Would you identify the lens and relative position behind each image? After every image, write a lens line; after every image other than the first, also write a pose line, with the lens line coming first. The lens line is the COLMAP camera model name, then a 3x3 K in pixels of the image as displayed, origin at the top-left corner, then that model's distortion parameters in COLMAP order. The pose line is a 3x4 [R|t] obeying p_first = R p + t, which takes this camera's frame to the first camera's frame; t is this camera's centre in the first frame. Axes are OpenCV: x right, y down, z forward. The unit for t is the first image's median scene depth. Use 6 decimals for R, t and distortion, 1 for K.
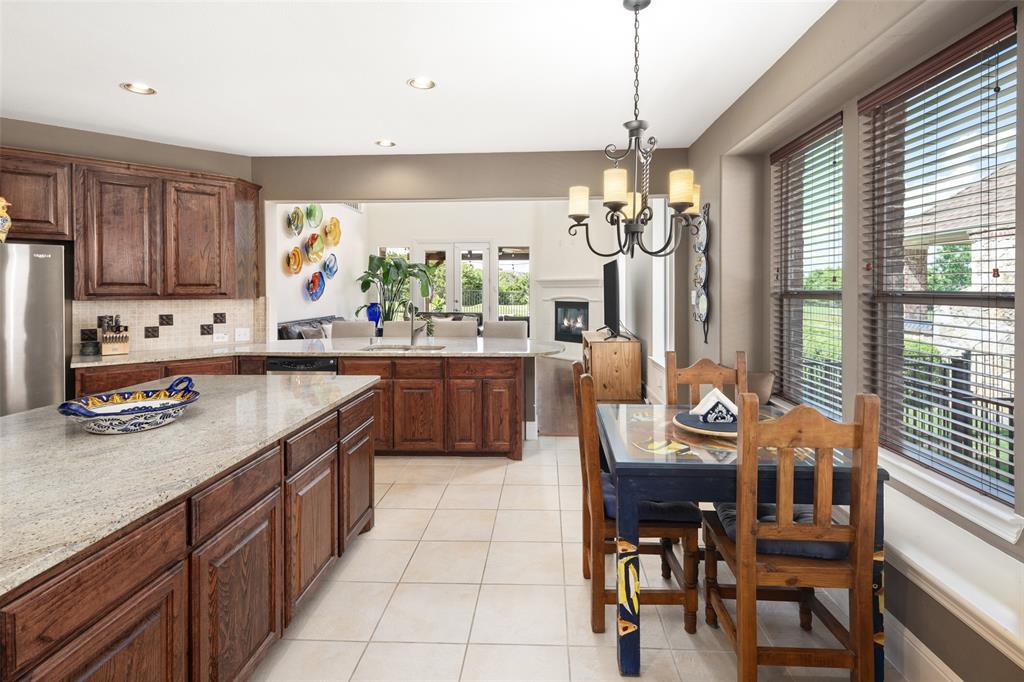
lens RADIAL K [[508.4, 0, 514.3], [0, 508.4, 287.7], [0, 0, 1]] dist [0.039759, -0.013520]
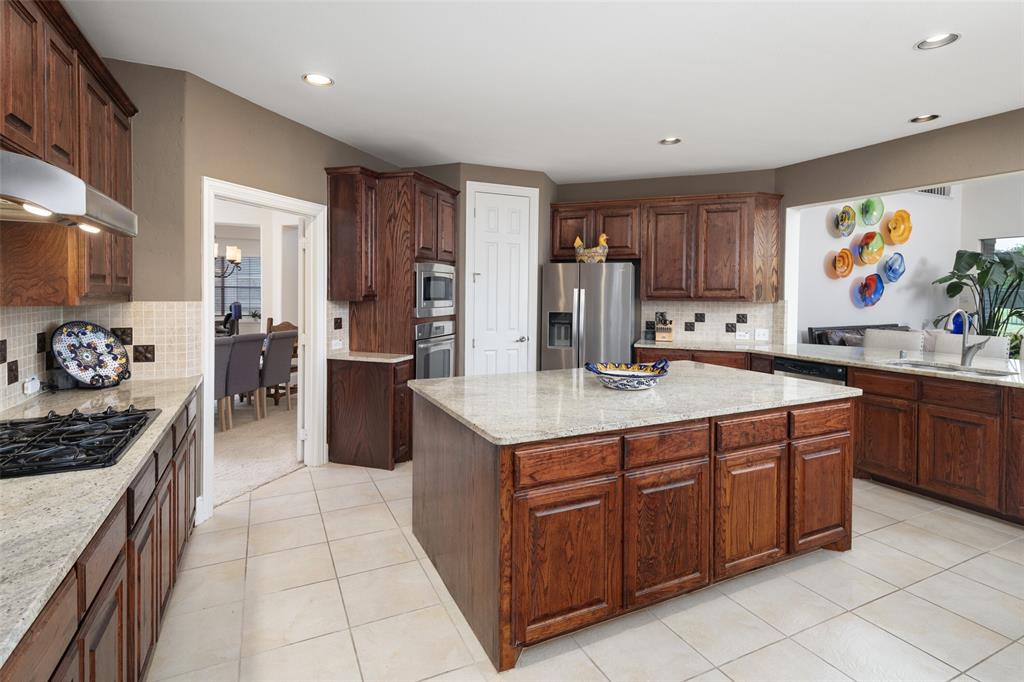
lens RADIAL K [[508.4, 0, 514.3], [0, 508.4, 287.7], [0, 0, 1]] dist [0.039759, -0.013520]
pose [[0.492523, -0.003904, -0.870290, 0.180139], [-0.002135, 0.999982, -0.005695, -0.001188], [0.870297, 0.004663, 0.492506, 0.007752]]
